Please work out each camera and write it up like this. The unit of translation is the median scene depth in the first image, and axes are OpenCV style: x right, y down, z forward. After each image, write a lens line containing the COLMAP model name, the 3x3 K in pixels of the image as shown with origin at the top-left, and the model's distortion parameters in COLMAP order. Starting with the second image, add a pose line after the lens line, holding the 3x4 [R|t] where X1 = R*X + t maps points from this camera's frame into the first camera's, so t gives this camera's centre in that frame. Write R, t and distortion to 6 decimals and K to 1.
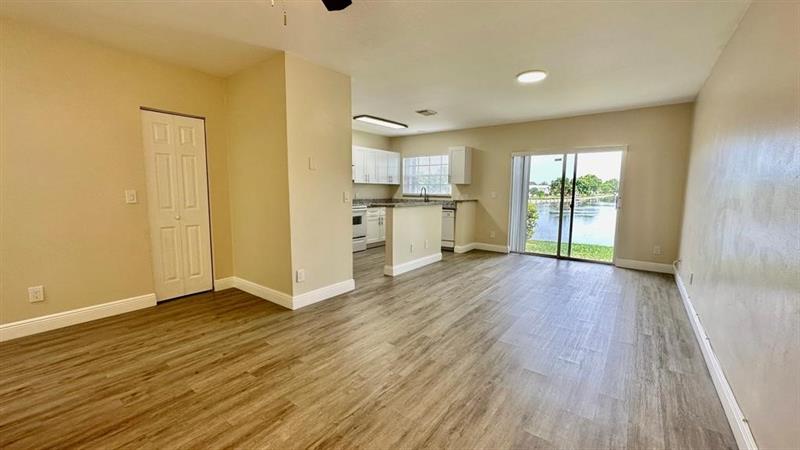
lens RADIAL K [[324.1, 0, 400.0], [0, 324.1, 225.0], [0, 0, 1]] dist [-0.001662, 0.000045]
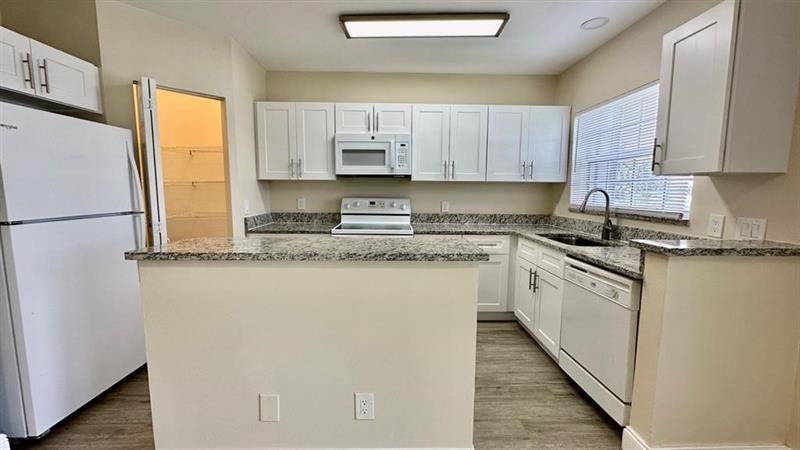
lens RADIAL K [[324.1, 0, 400.0], [0, 324.1, 225.0], [0, 0, 1]] dist [-0.001662, 0.000045]
pose [[0.613823, 0.080484, -0.785331, 0.243372], [-0.087447, 0.995600, 0.033683, -0.080105], [0.784586, 0.047999, 0.618160, 0.699631]]
